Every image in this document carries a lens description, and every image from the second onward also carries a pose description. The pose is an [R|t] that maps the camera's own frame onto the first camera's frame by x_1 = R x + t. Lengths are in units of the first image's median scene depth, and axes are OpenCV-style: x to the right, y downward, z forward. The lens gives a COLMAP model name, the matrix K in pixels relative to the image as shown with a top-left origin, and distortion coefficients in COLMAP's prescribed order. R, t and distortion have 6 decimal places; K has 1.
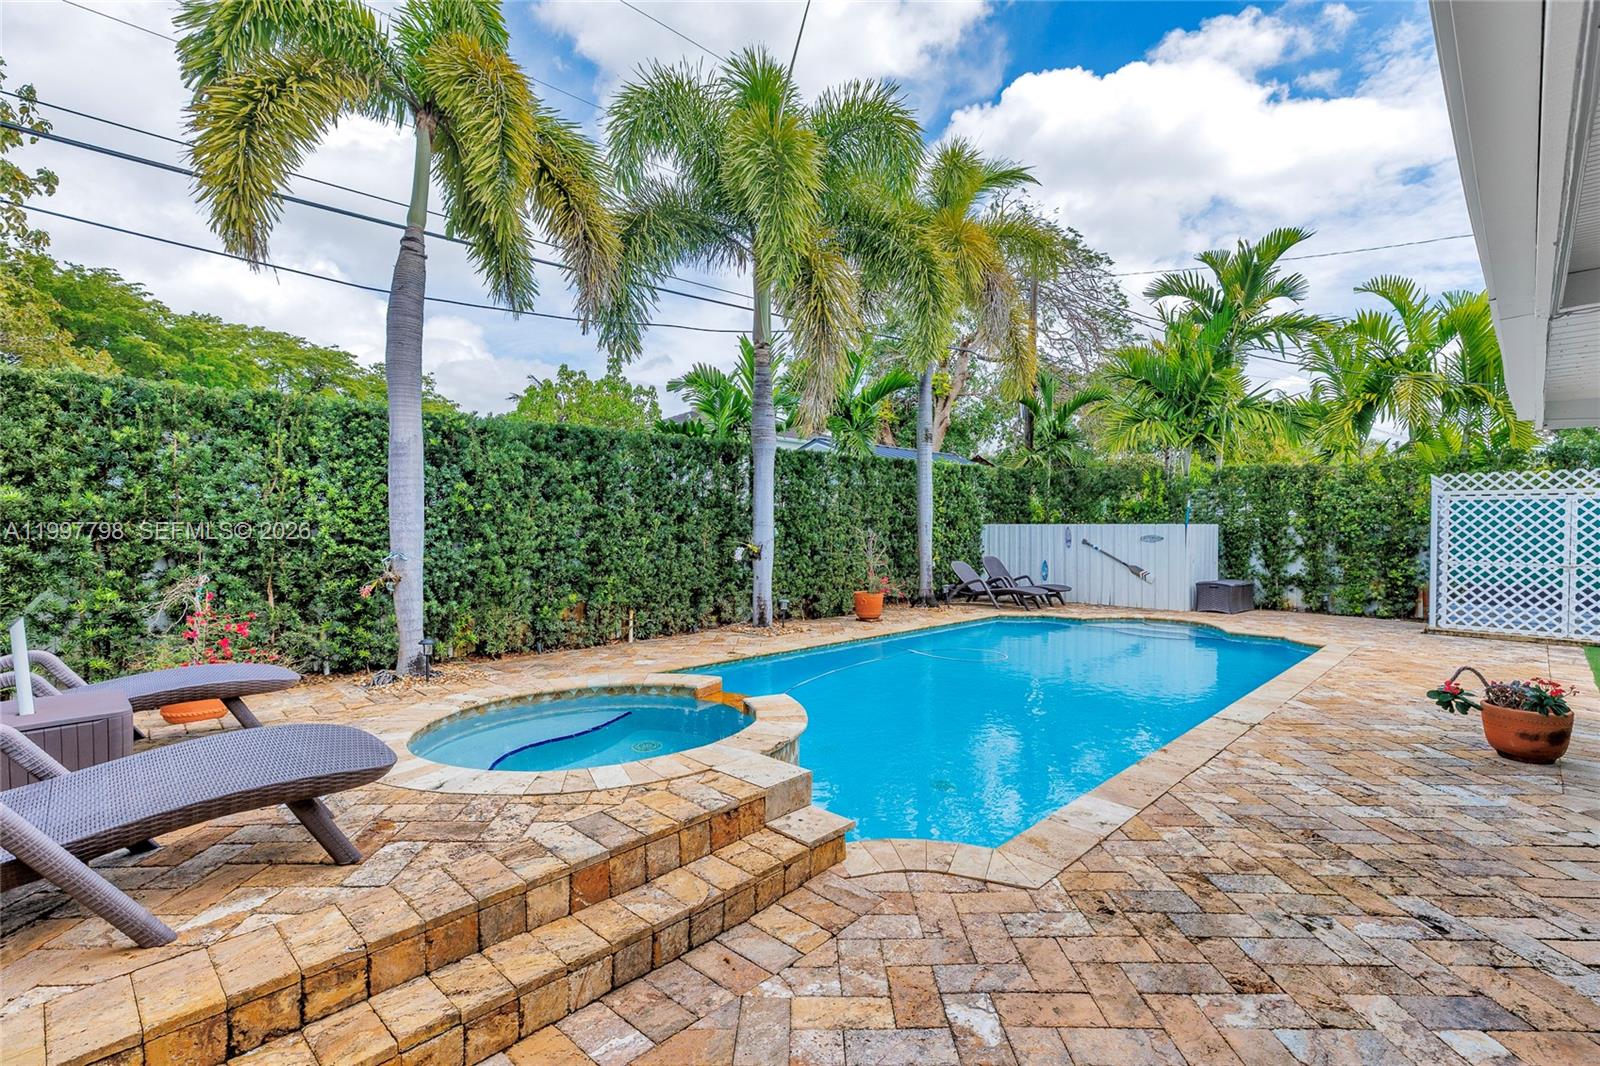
lens RADIAL K [[732.8, 0, 800.3], [0, 732.8, 529.6], [0, 0, 1]] dist [0.010459, -0.000020]
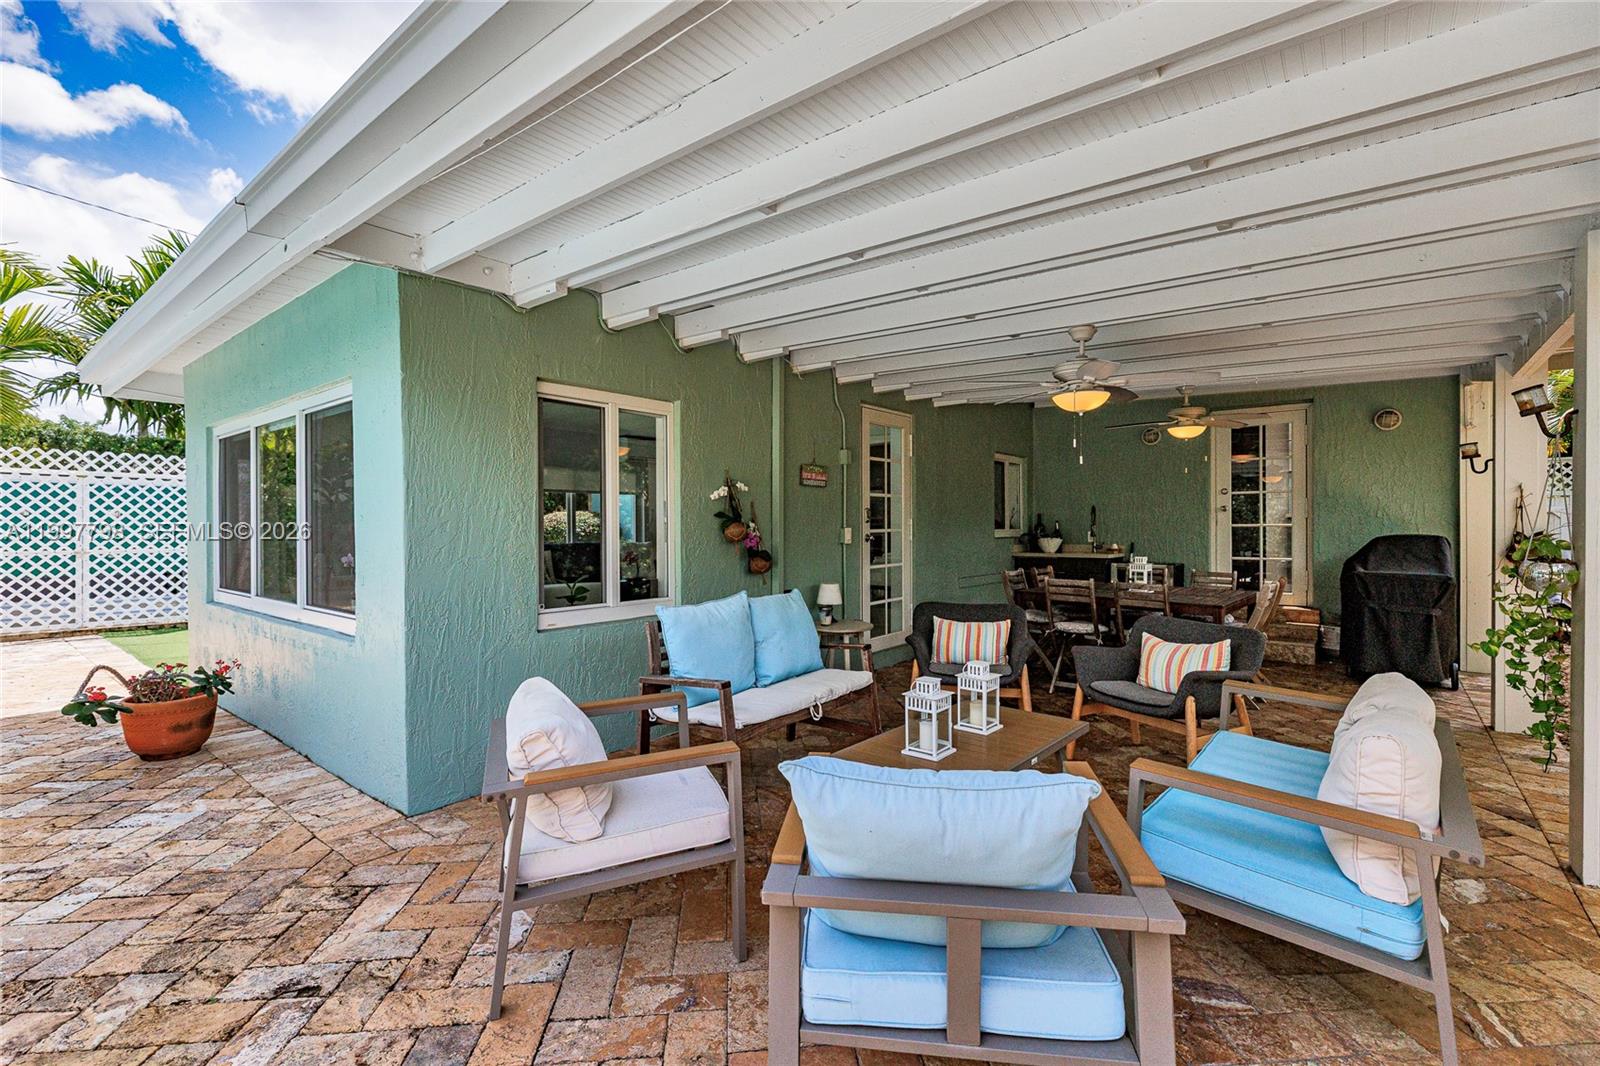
lens RADIAL K [[717.7, 0, 814.1], [0, 717.7, 529.6], [0, 0, 1]] dist [0.003005, 0.000157]
pose [[-0.097229, -0.010988, 0.995201, 0.035722], [0.009013, 0.999888, 0.011920, 0.026473], [-0.995221, 0.010128, -0.097120, 0.226617]]
